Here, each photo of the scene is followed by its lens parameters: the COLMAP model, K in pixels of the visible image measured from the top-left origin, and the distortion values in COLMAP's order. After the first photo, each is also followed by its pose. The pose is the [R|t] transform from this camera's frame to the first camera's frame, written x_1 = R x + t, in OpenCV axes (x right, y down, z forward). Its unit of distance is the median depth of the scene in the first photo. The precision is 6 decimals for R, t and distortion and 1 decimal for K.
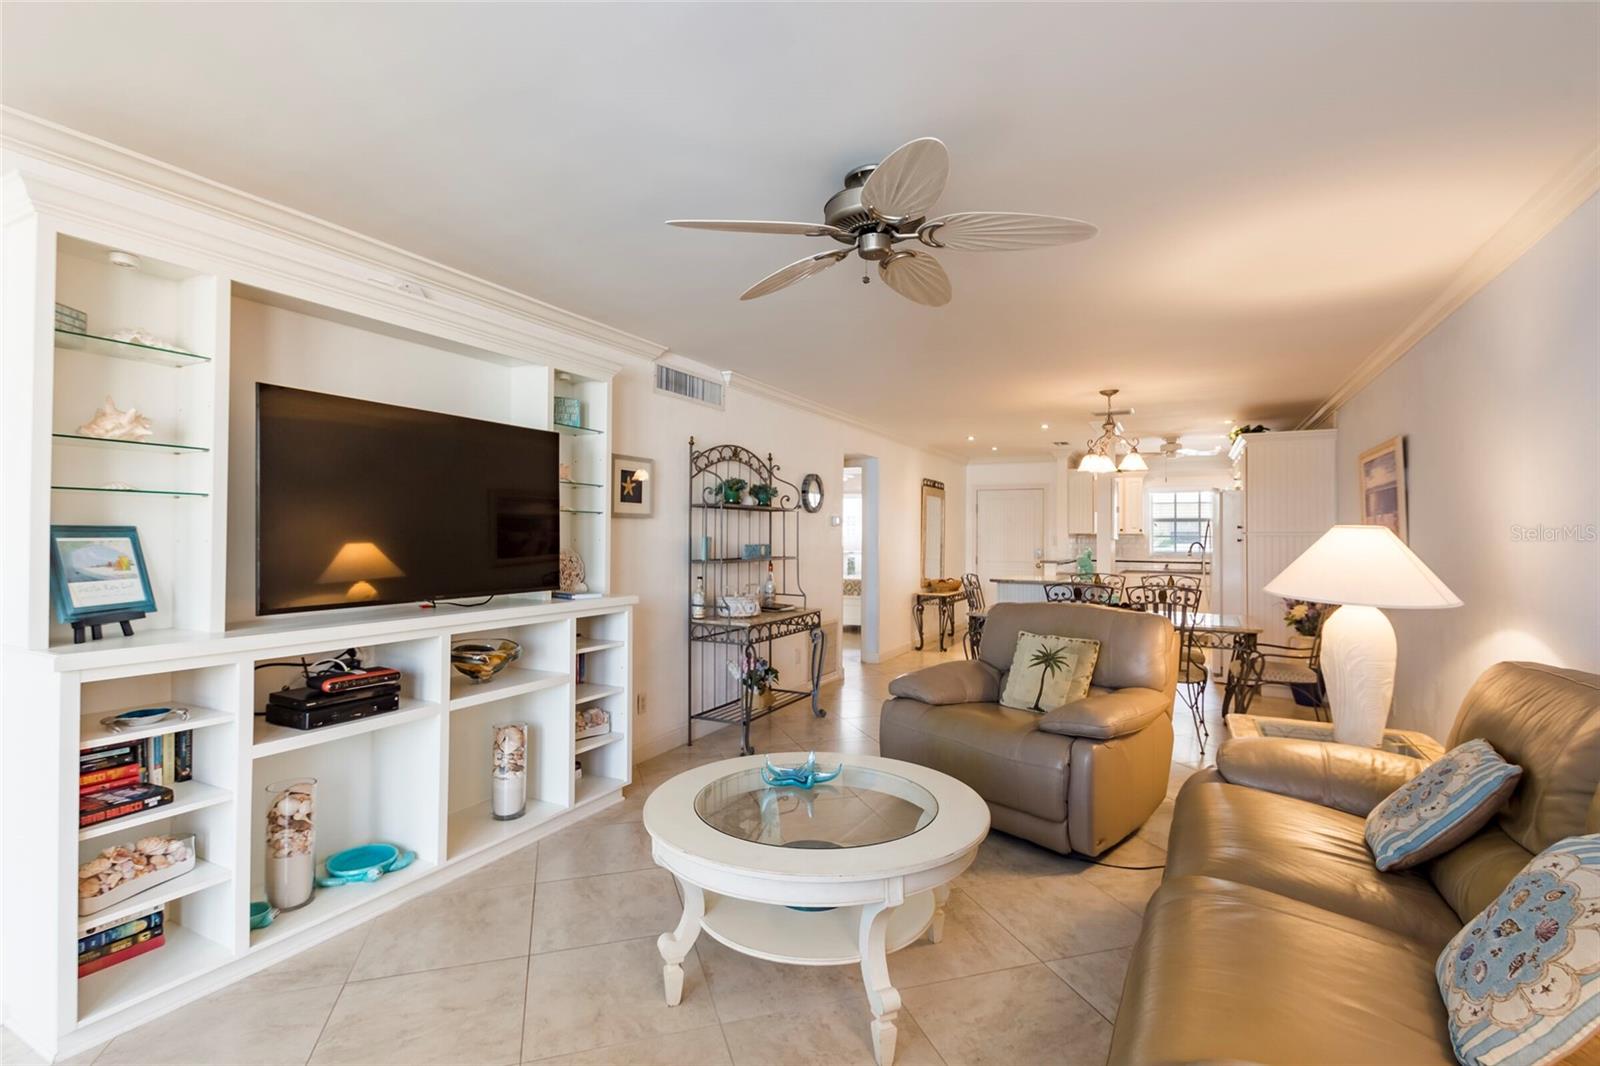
lens RADIAL K [[754.7, 0, 802.6], [0, 754.7, 526.1], [0, 0, 1]] dist [0.022571, -0.000753]
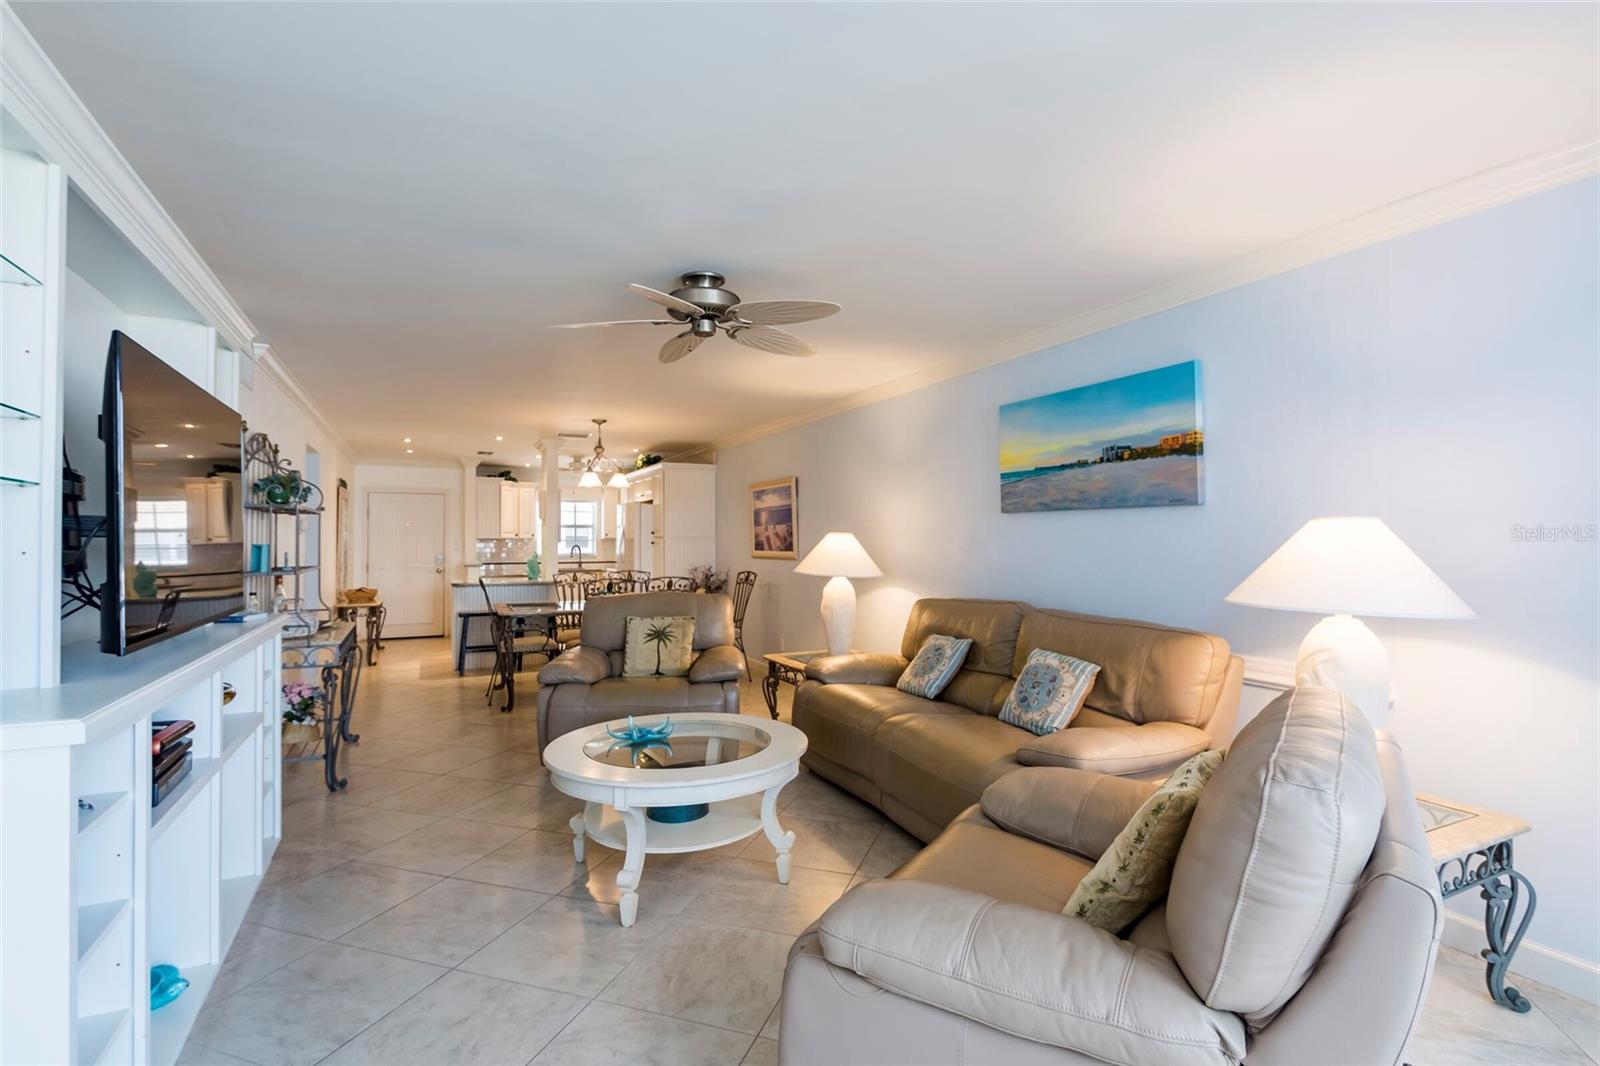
lens RADIAL K [[754.7, 0, 802.6], [0, 754.7, 526.1], [0, 0, 1]] dist [0.022571, -0.000753]
pose [[0.598292, 0.008721, 0.801231, -0.561079], [-0.003543, 0.999960, -0.008238, -0.000433], [-0.801271, 0.002090, 0.598298, 0.029210]]
